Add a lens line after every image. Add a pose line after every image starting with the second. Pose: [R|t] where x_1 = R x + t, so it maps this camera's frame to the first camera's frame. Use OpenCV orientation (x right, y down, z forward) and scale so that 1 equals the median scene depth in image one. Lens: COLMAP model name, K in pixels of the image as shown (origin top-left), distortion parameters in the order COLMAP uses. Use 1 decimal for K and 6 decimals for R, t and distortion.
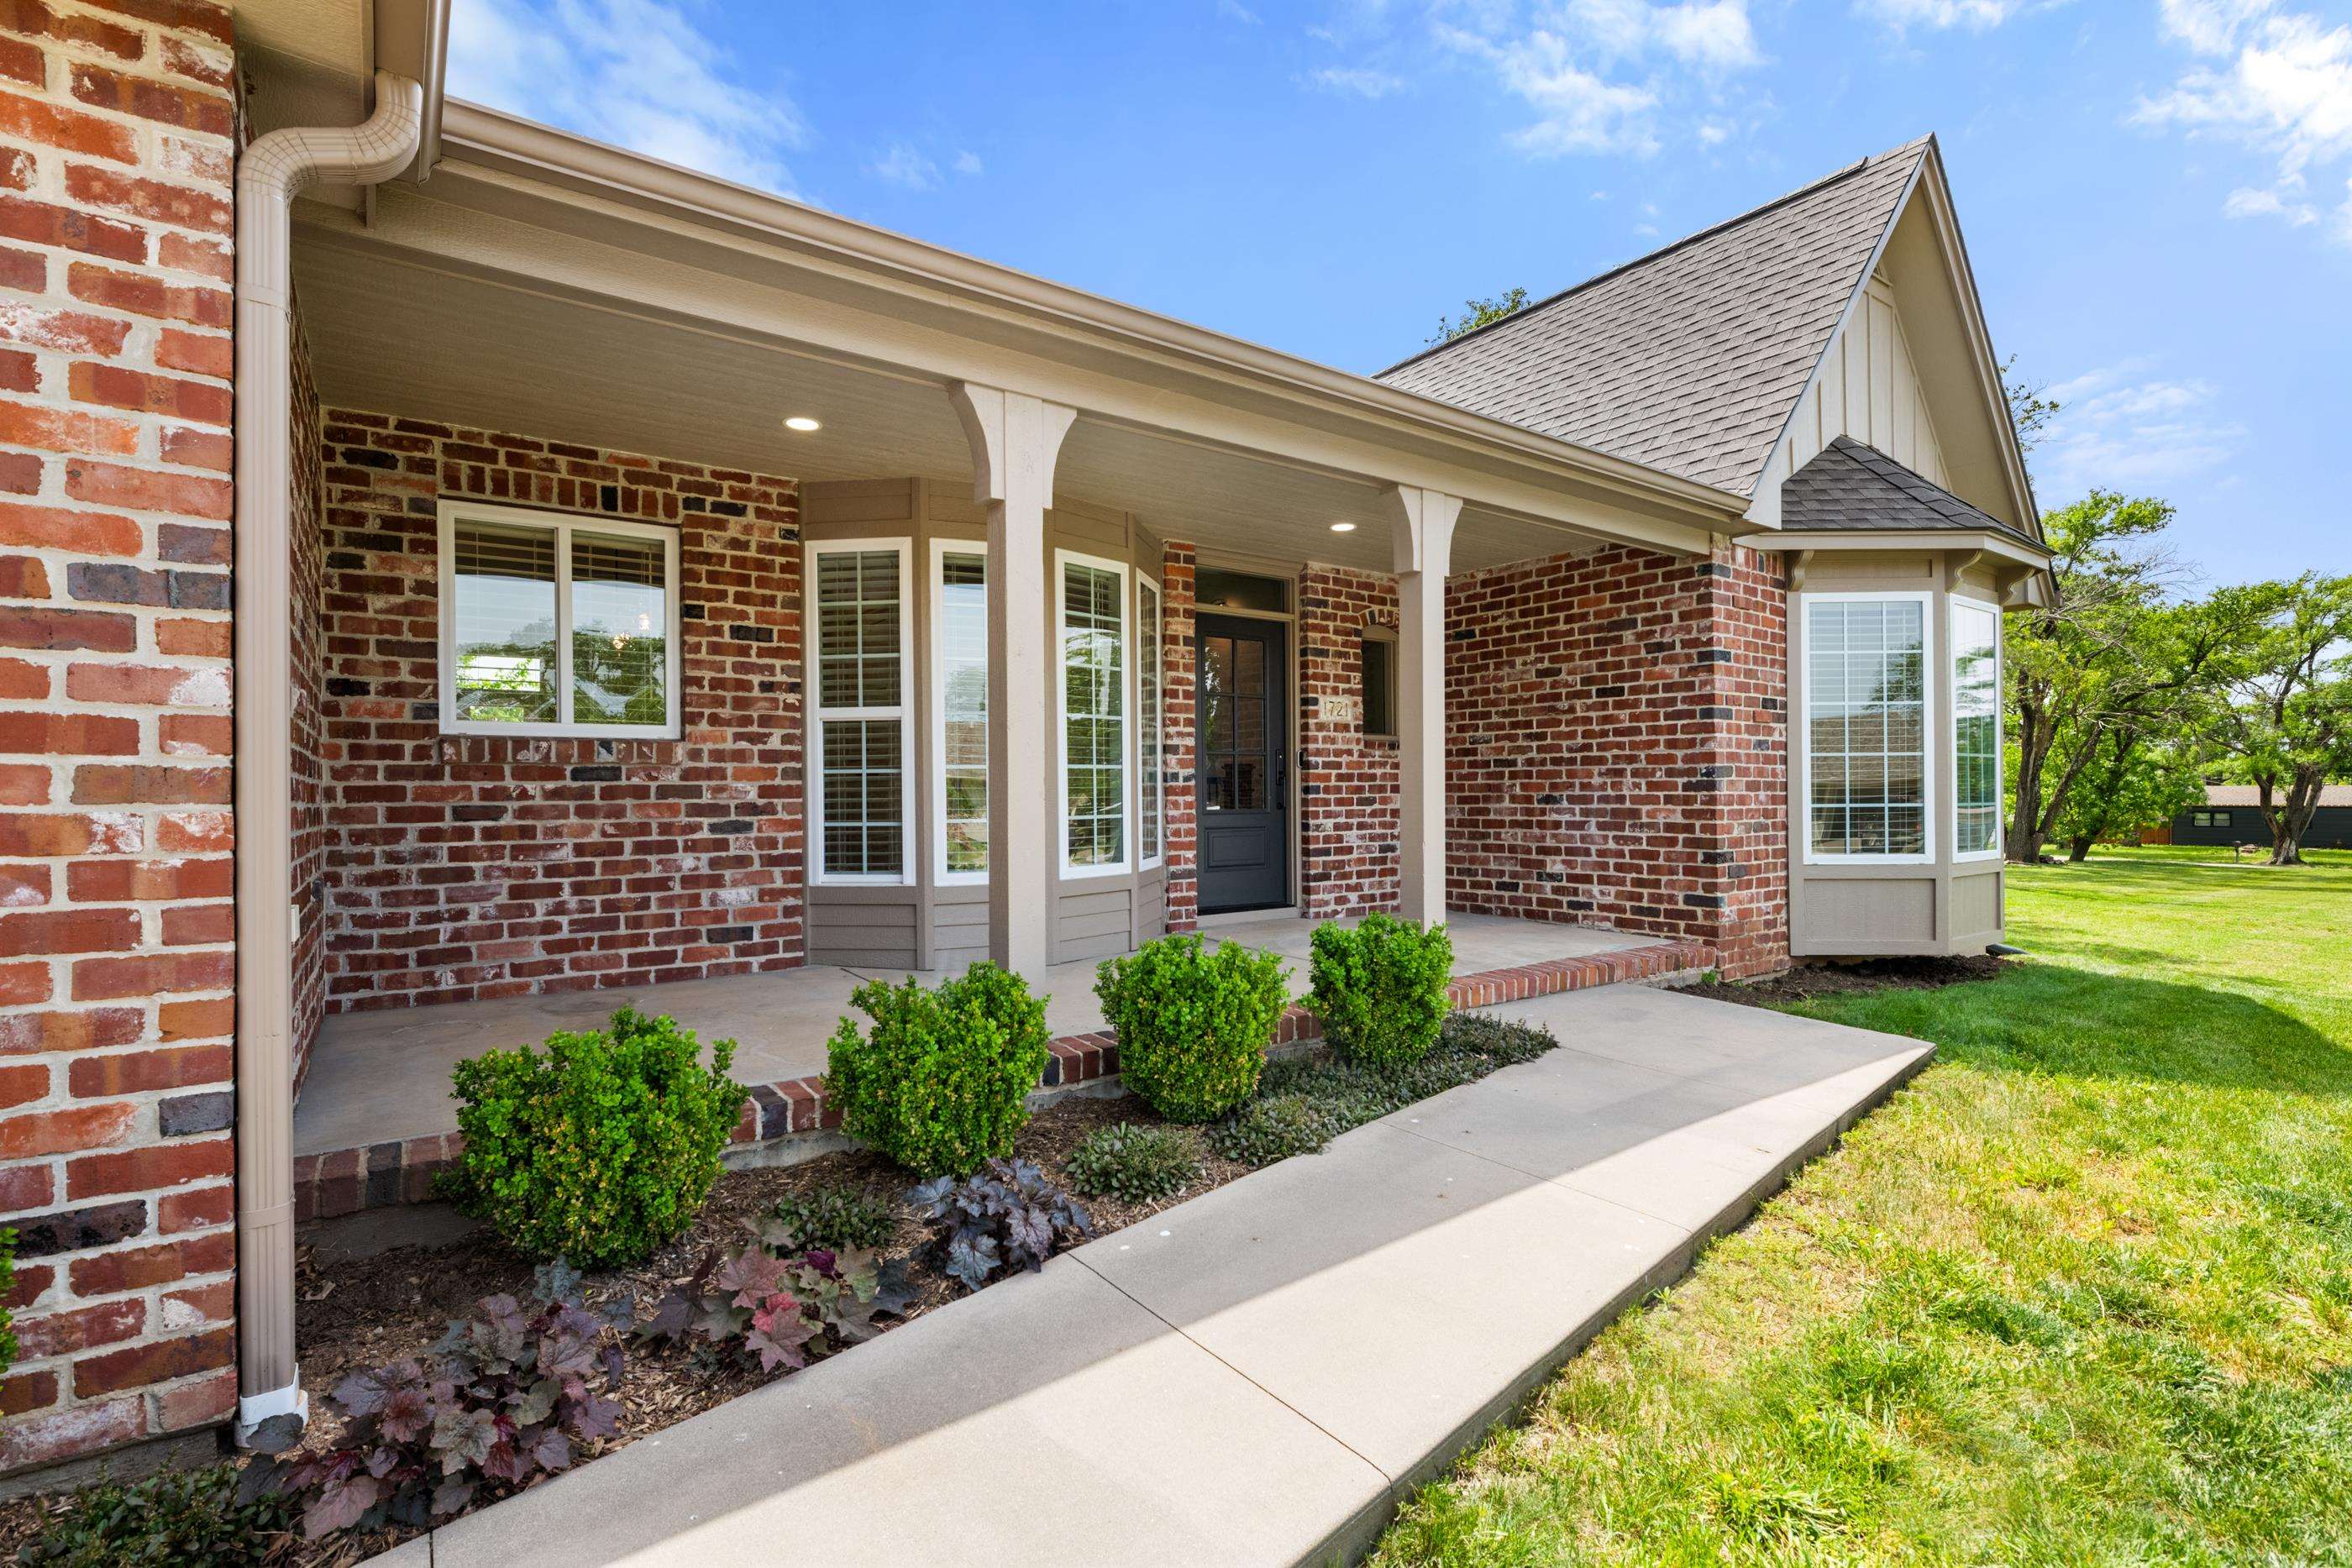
lens RADIAL K [[1087.9, 0, 1165.1], [0, 1087.9, 786.9], [0, 0, 1]] dist [-0.001449, -0.000657]
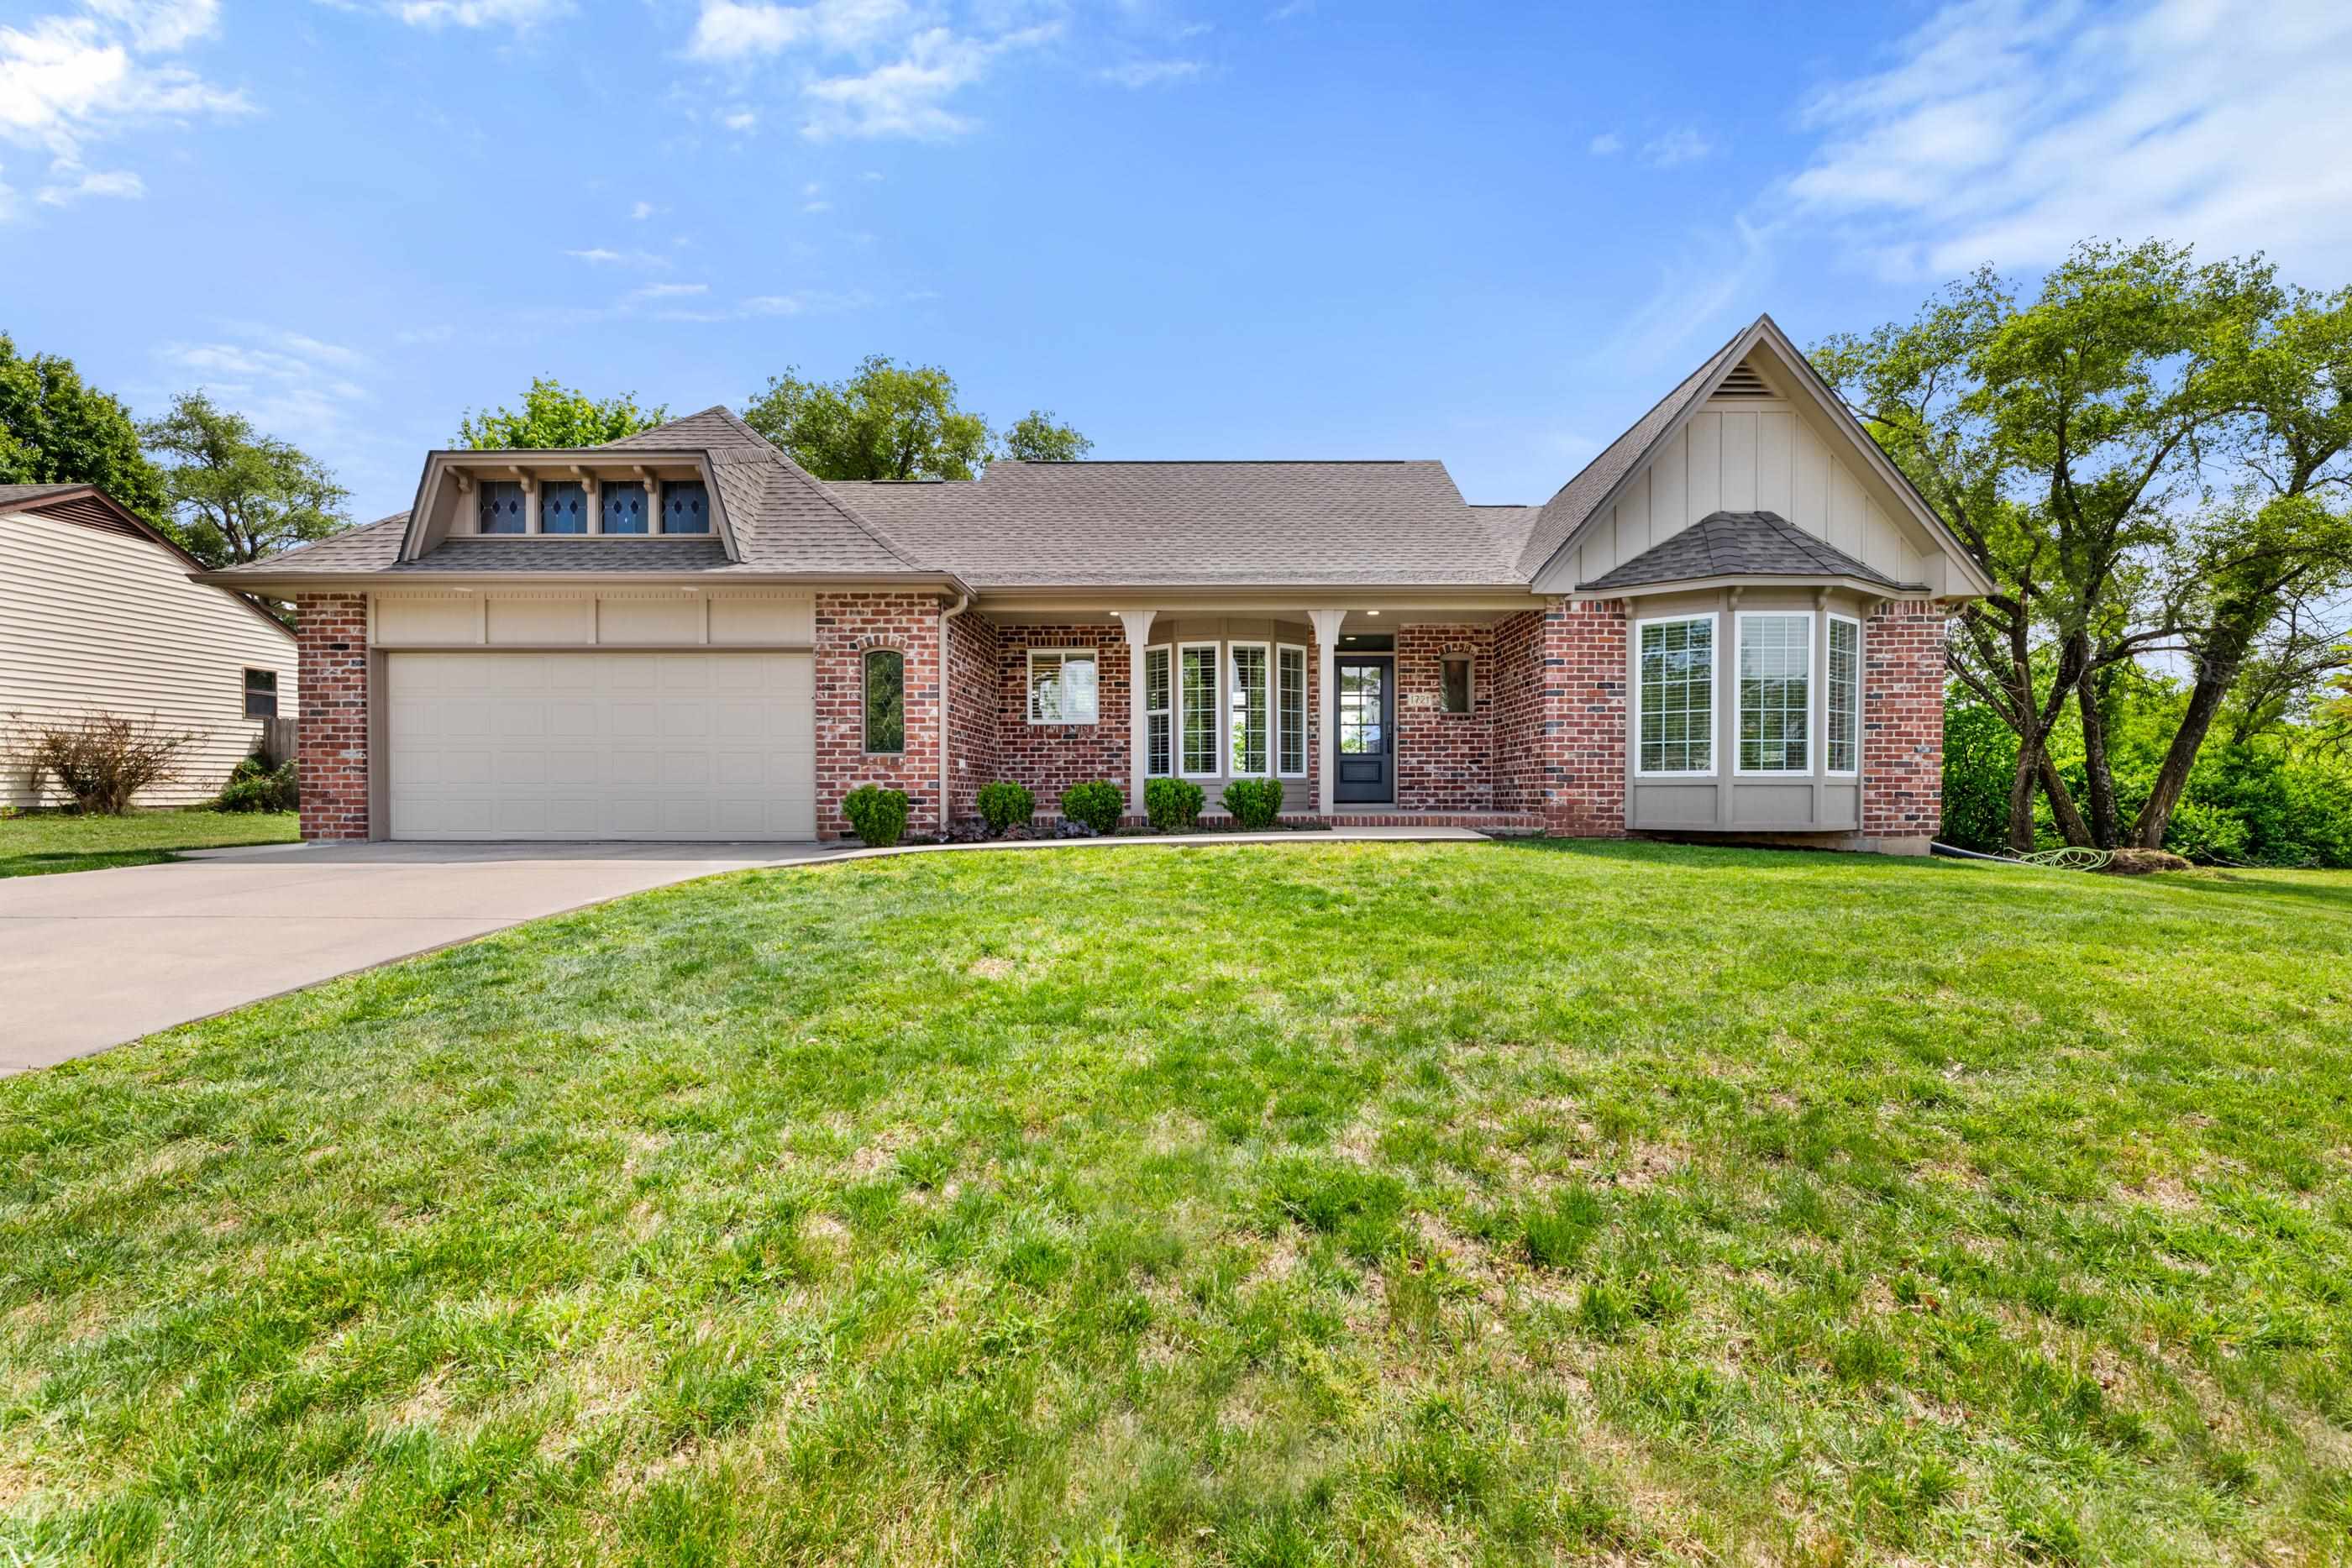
lens RADIAL K [[1017.1, 0, 1184.9], [0, 1017.1, 789.6], [0, 0, 1]] dist [-0.000526, -0.000016]
pose [[0.804565, 0.003893, -0.593851, 1.436686], [-0.000949, 0.999986, 0.005270, 0.123792], [0.593863, -0.003677, 0.804558, -1.082920]]
